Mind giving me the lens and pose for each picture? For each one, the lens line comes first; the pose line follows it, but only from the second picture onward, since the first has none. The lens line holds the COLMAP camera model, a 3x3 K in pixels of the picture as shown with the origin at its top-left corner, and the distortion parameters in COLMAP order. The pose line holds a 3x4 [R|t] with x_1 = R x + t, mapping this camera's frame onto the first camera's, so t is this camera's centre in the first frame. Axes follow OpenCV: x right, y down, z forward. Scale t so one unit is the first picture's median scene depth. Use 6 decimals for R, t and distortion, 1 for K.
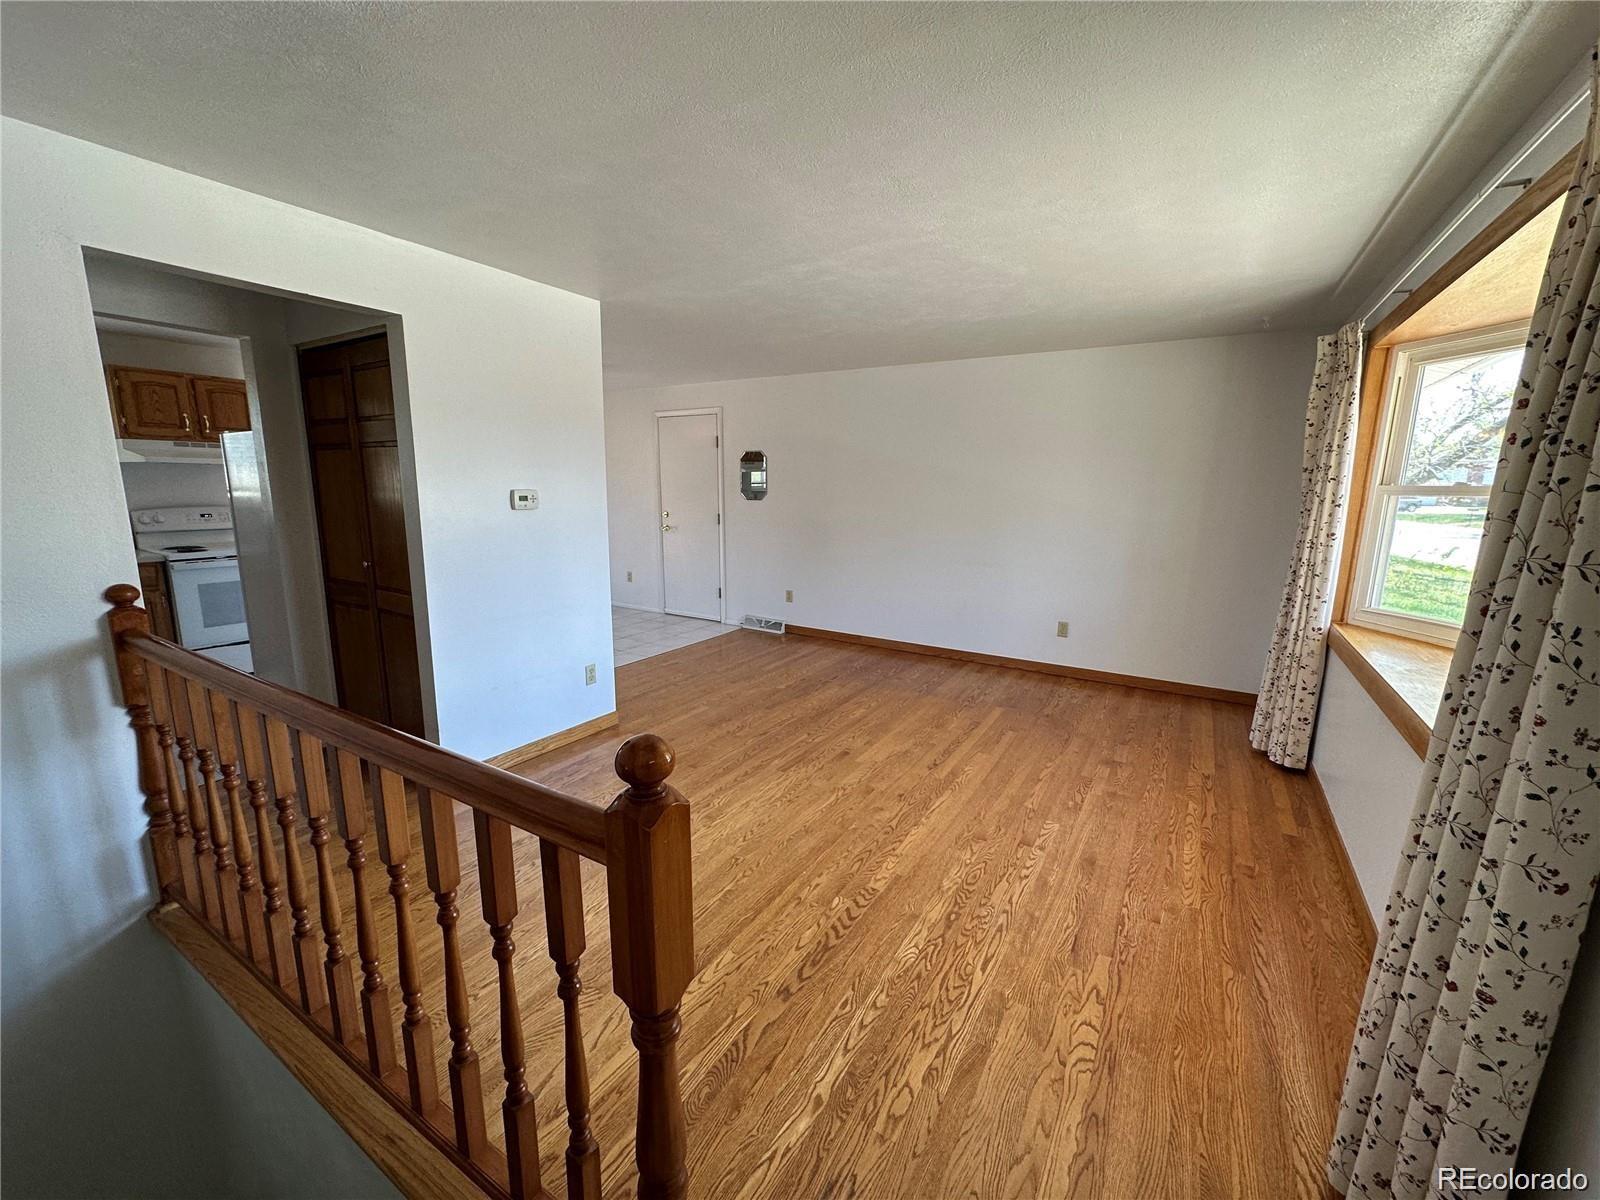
lens RADIAL K [[639.6, 0, 800.7], [0, 639.6, 601.8], [0, 0, 1]] dist [0.000893, -0.000168]
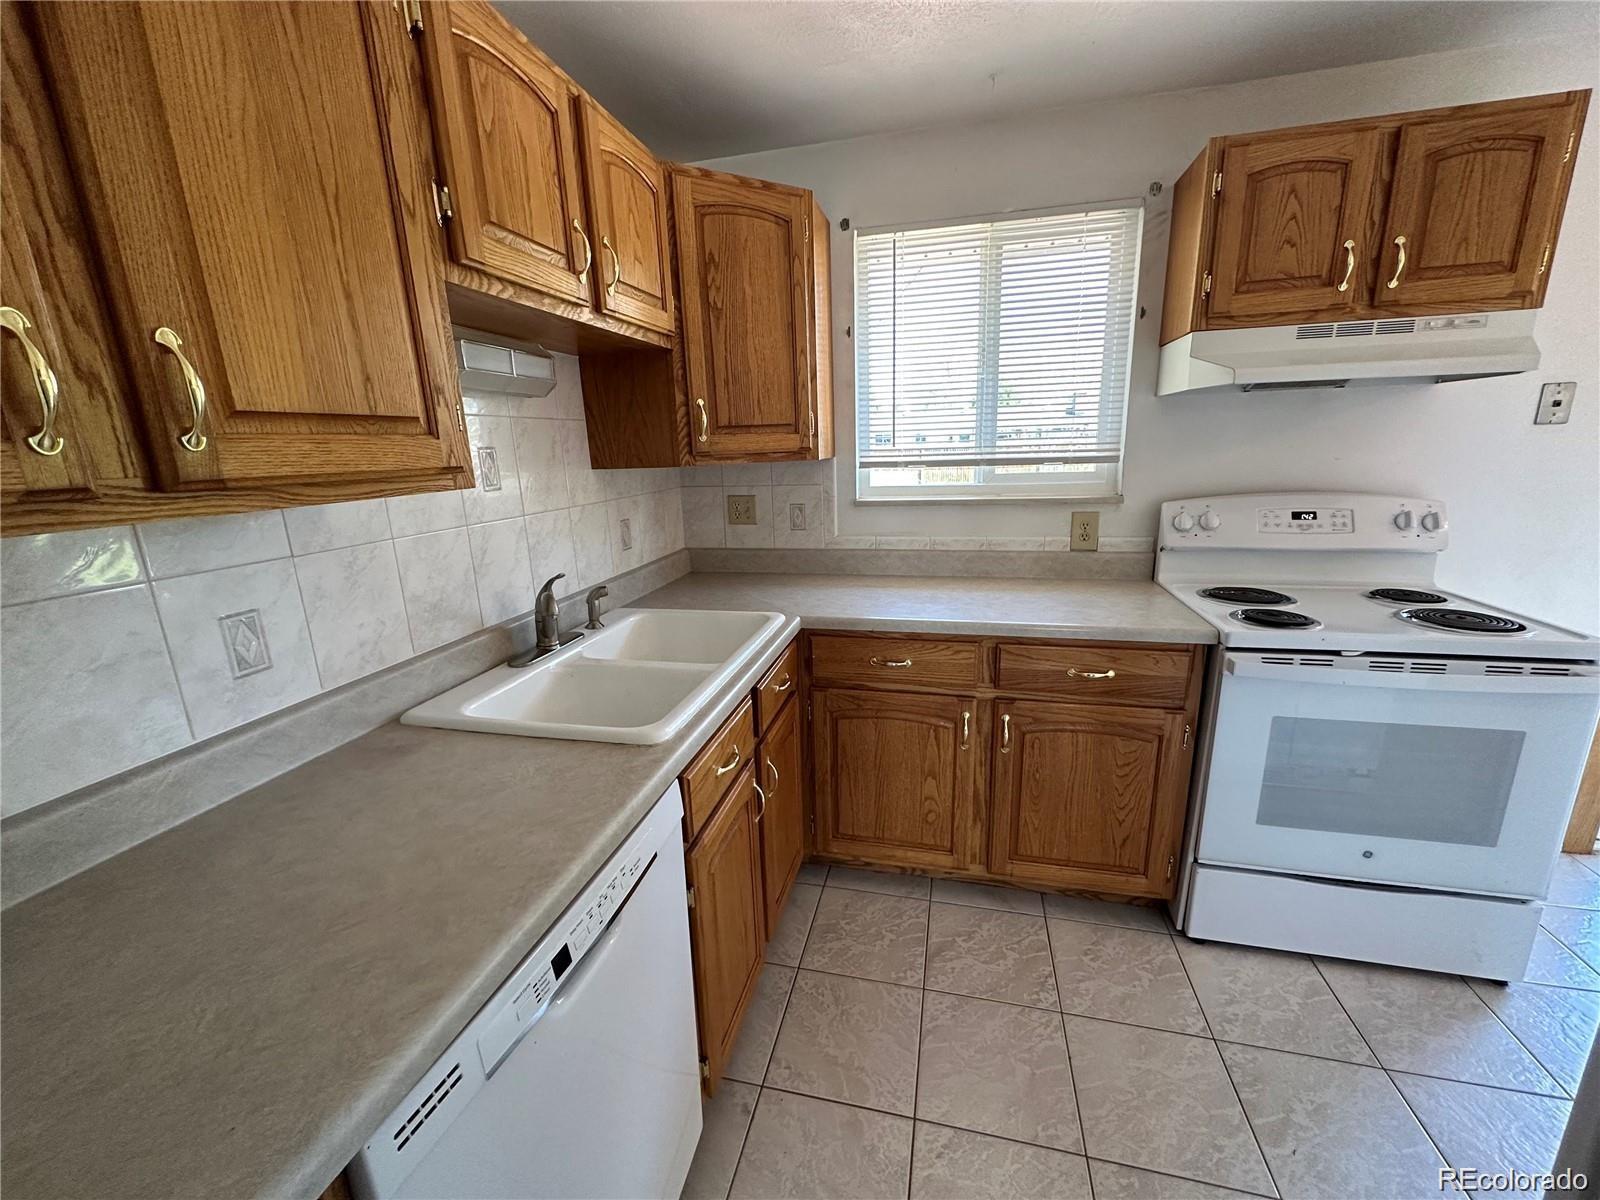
lens RADIAL K [[639.6, 0, 796.4], [0, 639.6, 603.0], [0, 0, 1]] dist [0.000893, -0.000168]
pose [[0.308666, 0.195272, -0.930910, -0.694105], [-0.131250, 0.978081, 0.161648, -0.112760], [0.942071, 0.072287, 0.327530, 0.612358]]
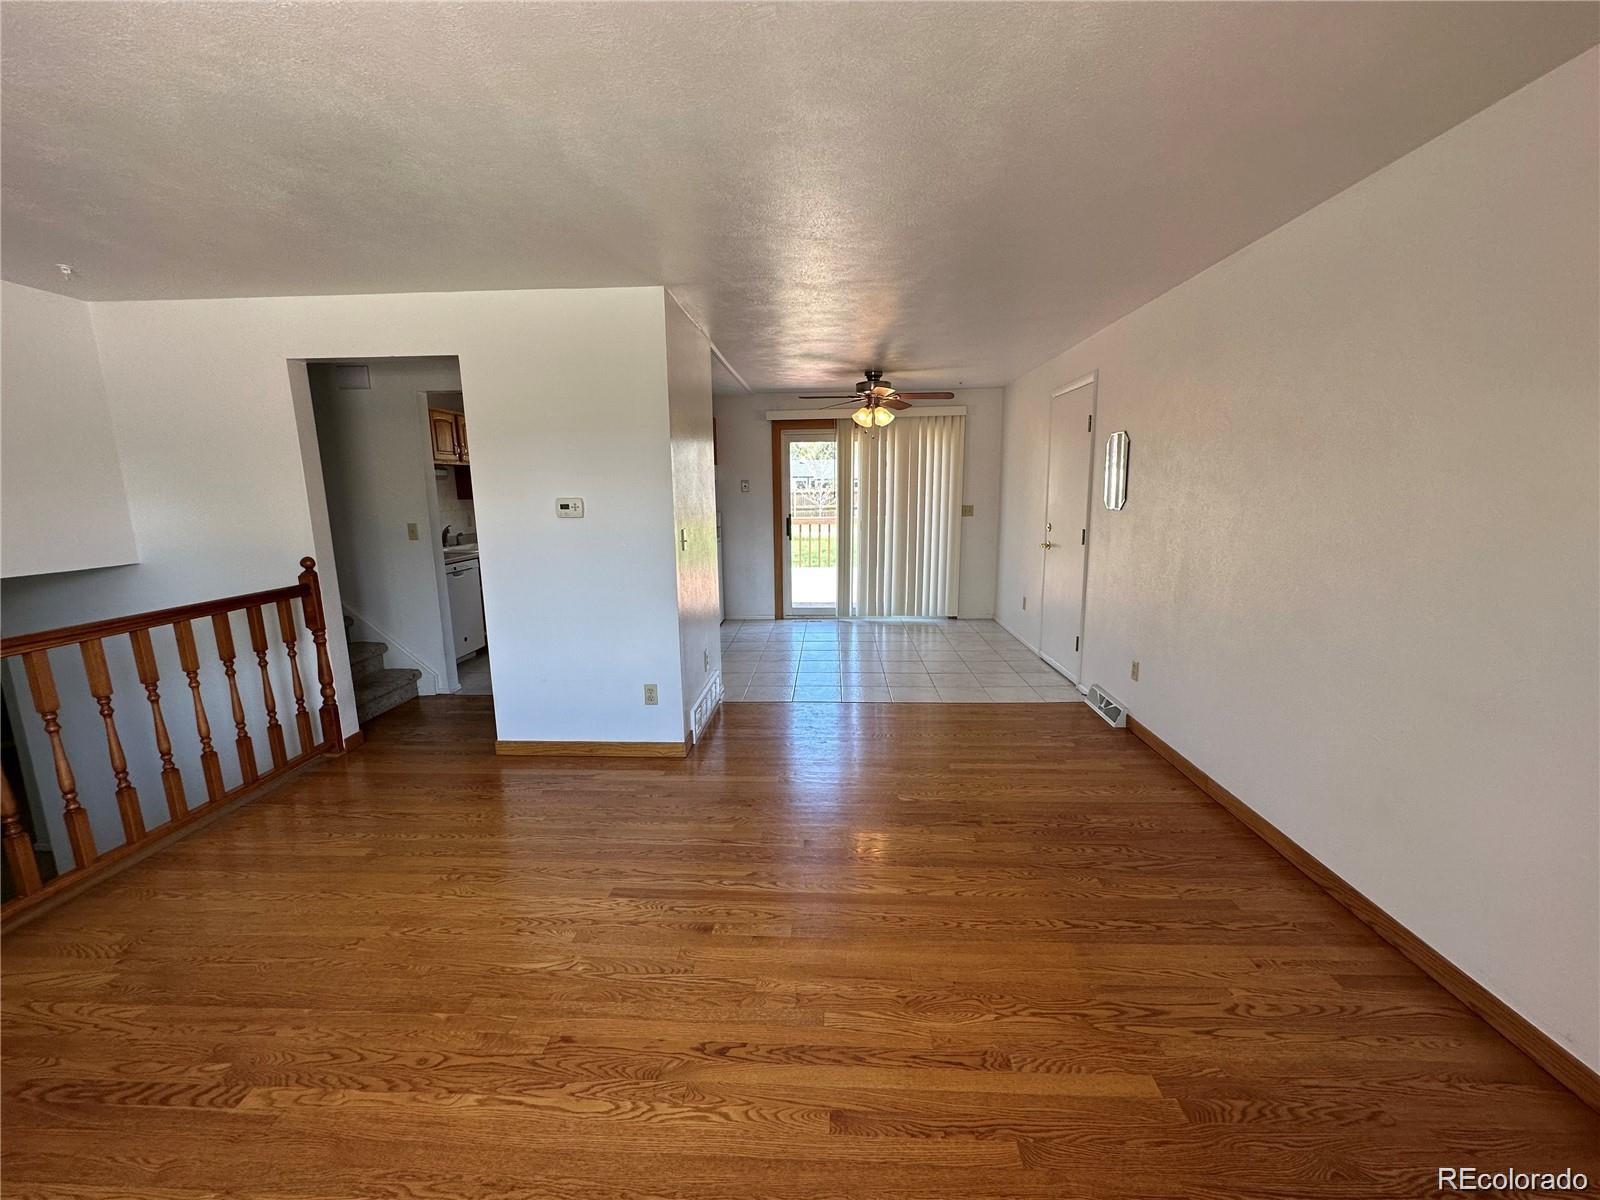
lens RADIAL K [[639.6, 0, 803.8], [0, 639.6, 601.2], [0, 0, 1]] dist [0.000893, -0.000168]
pose [[0.479516, 0.133131, -0.867376, 0.477400], [-0.140884, 0.987283, 0.073649, -0.101465], [0.866150, 0.086884, 0.492174, 0.601416]]
